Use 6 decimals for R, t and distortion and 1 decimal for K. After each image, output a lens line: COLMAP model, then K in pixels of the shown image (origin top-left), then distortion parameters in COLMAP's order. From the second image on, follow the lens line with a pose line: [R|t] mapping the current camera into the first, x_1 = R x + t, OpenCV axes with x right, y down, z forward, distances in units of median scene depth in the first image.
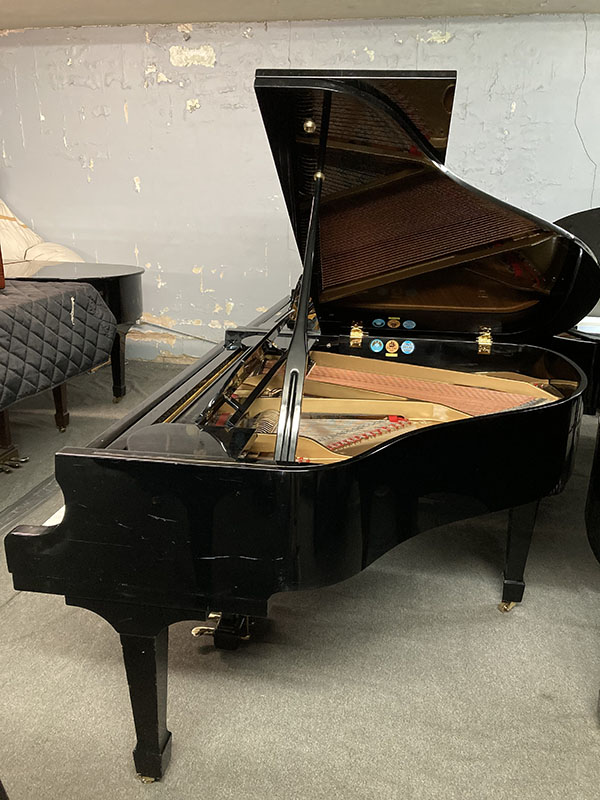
lens RADIAL K [[651.4, 0, 310.1], [0, 651.4, 394.0], [0, 0, 1]] dist [0.008912, -0.005312]
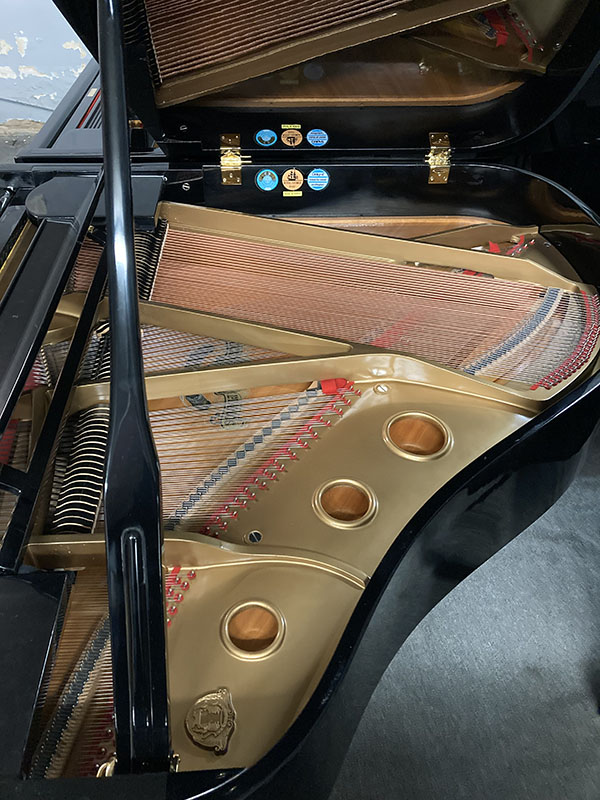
lens RADIAL K [[651.4, 0, 310.1], [0, 651.4, 394.0], [0, 0, 1]] dist [0.008912, -0.005312]
pose [[0.976694, -0.143918, 0.159237, 0.016341], [0.063892, 0.903204, 0.424429, -0.149718], [-0.204907, -0.404363, 0.891349, 0.373750]]
